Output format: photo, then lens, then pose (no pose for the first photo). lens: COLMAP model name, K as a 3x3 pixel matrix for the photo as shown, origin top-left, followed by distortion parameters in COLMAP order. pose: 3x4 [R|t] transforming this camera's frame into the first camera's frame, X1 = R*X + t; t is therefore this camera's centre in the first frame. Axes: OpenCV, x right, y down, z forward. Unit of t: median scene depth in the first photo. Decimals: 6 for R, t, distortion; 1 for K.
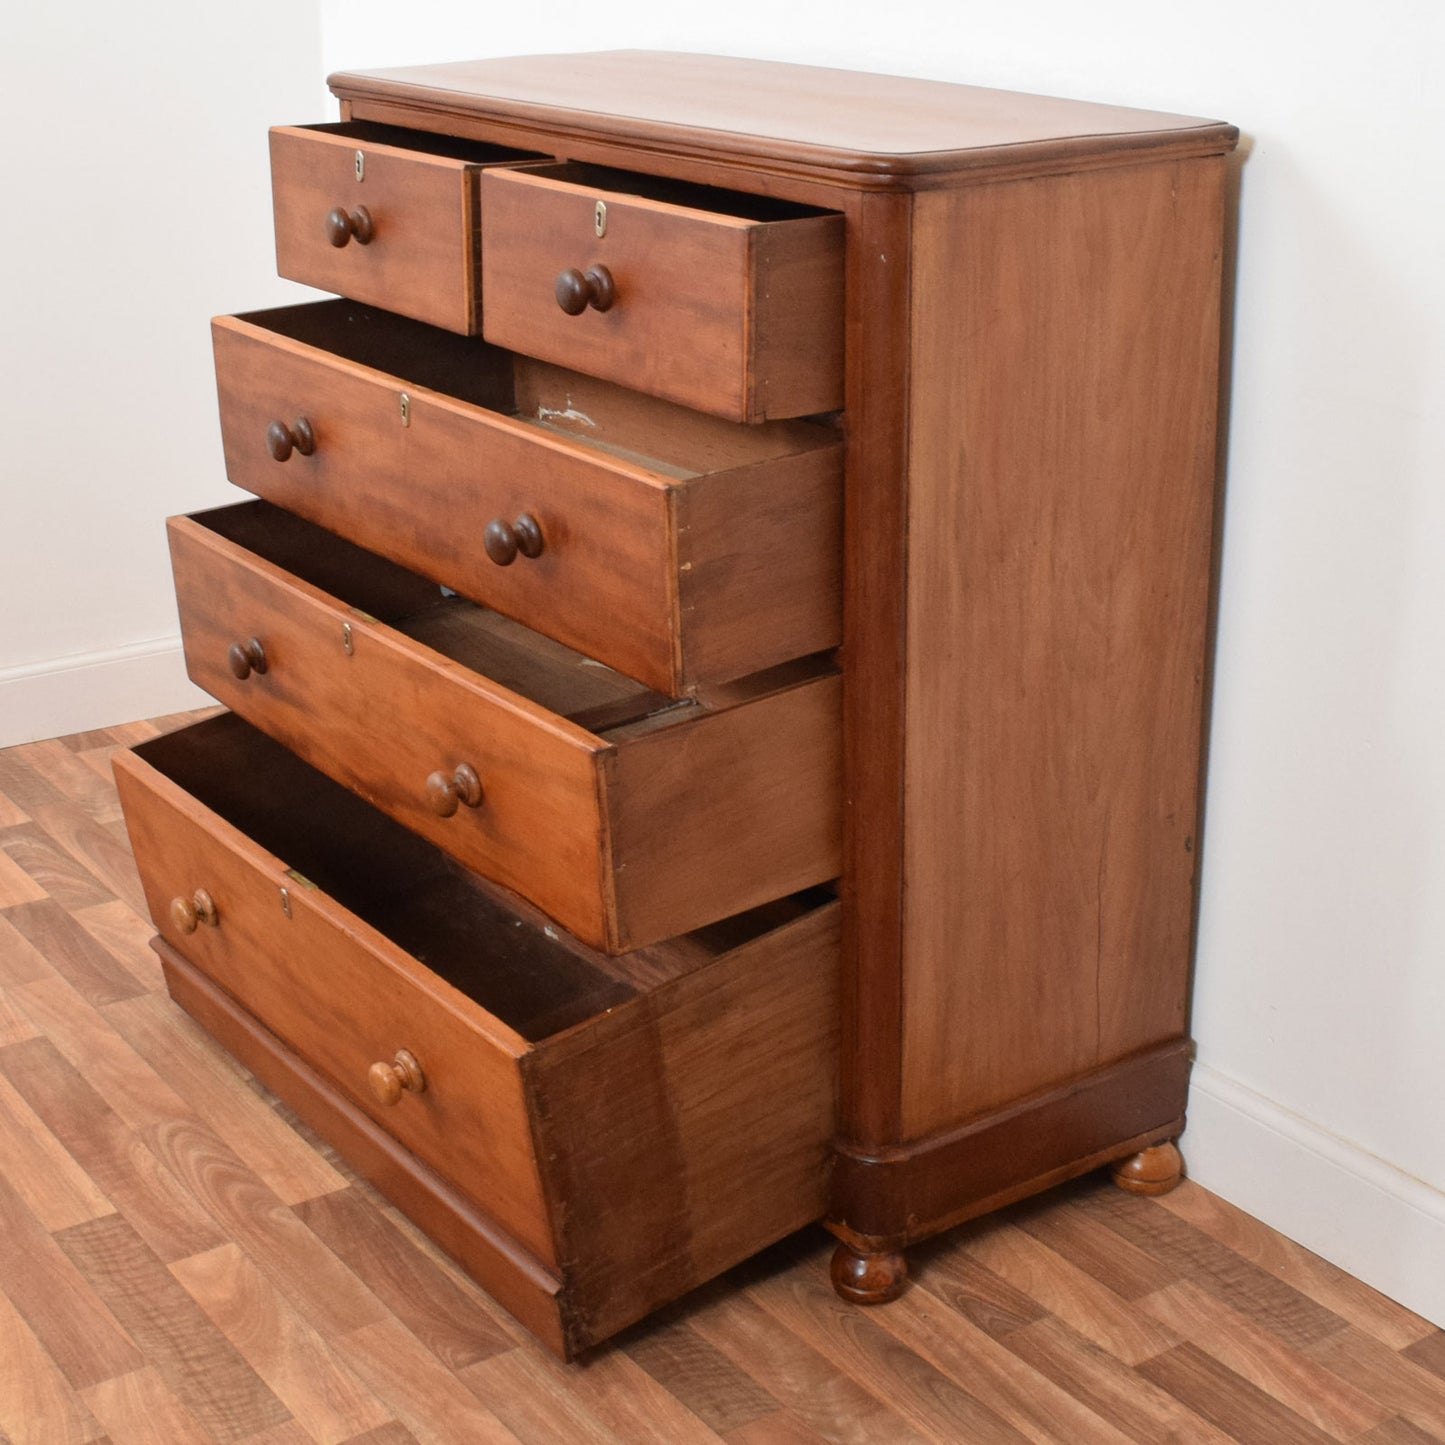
lens RADIAL K [[2340.2, 0, 718.6], [0, 2340.2, 655.8], [0, 0, 1]] dist [-0.000542, -0.131633]
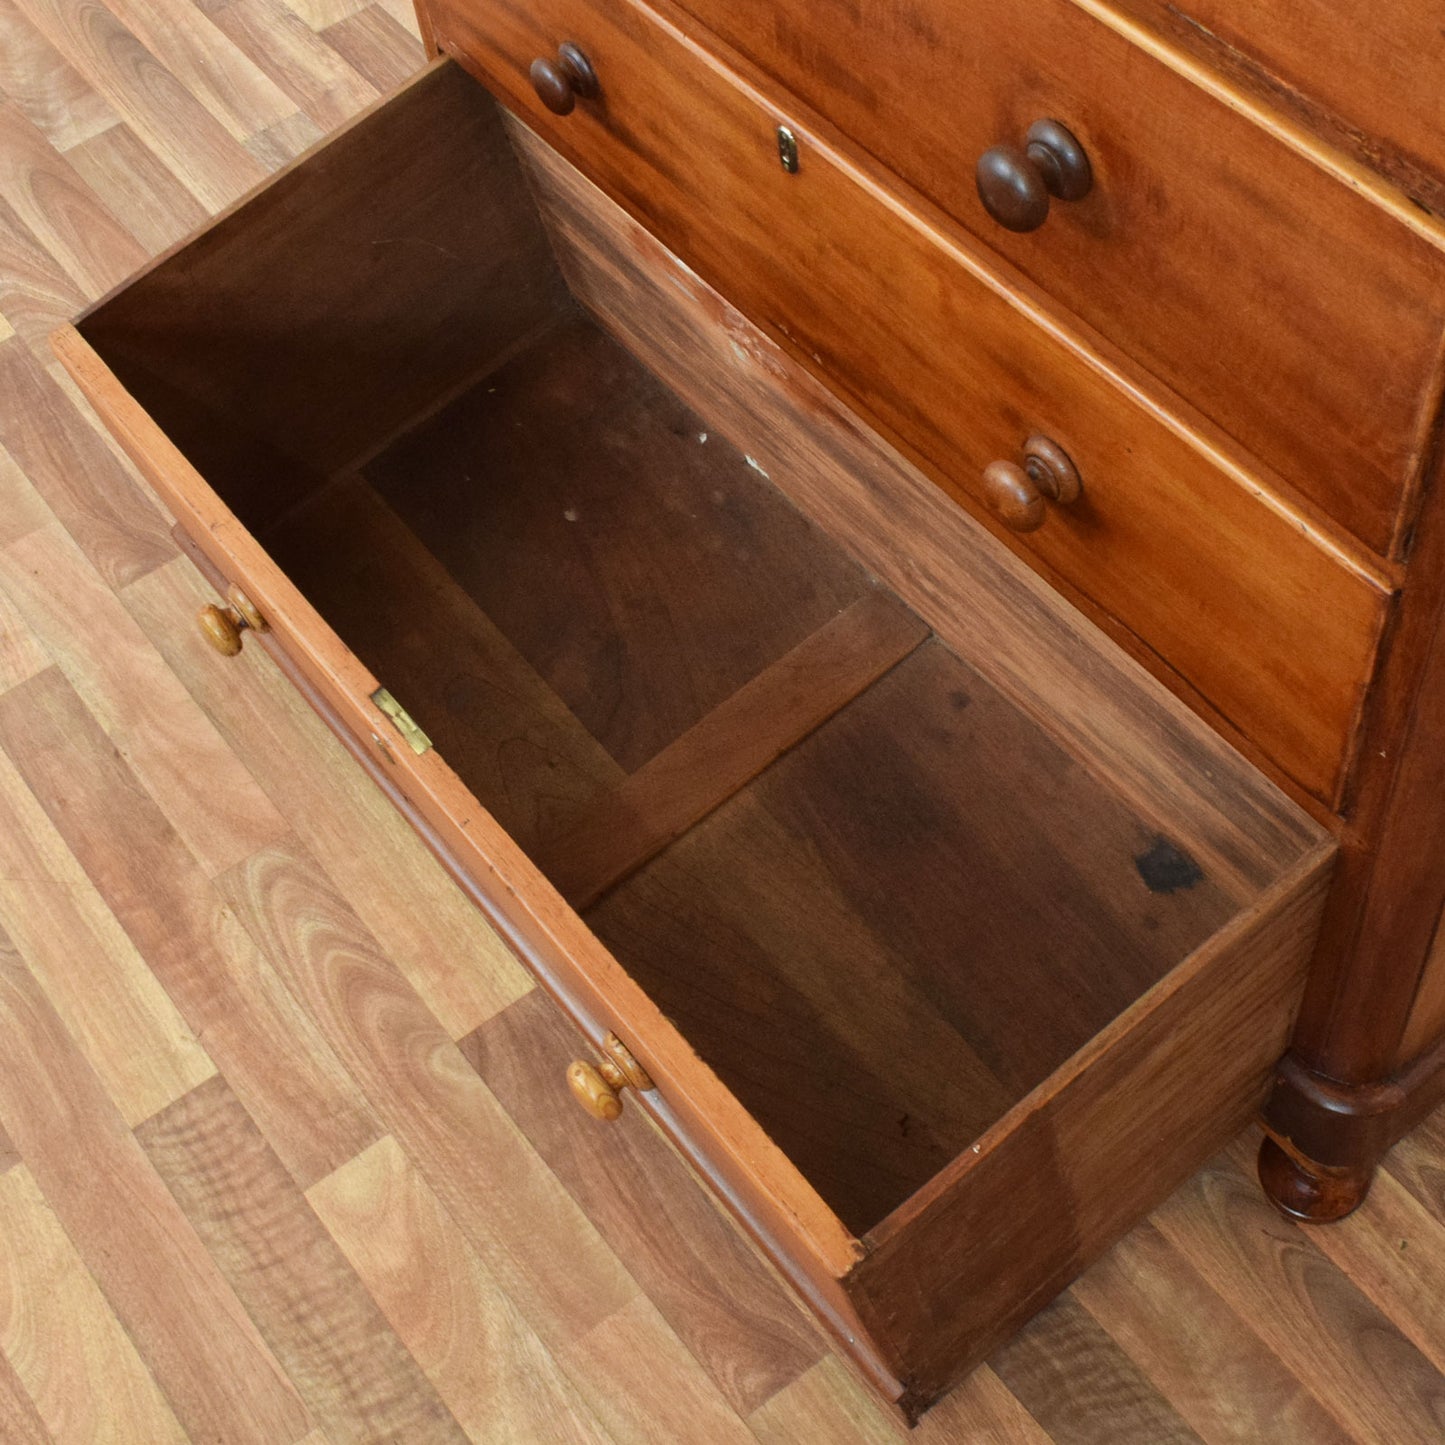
lens RADIAL K [[2261.1, 0, 695.1], [0, 2261.1, 607.7], [0, 0, 1]] dist [-0.032299, -0.062823]
pose [[0.995624, -0.072811, -0.058579, -0.067116], [0.093109, 0.826381, 0.555361, -0.258458], [0.007972, -0.558385, 0.829544, 0.544917]]
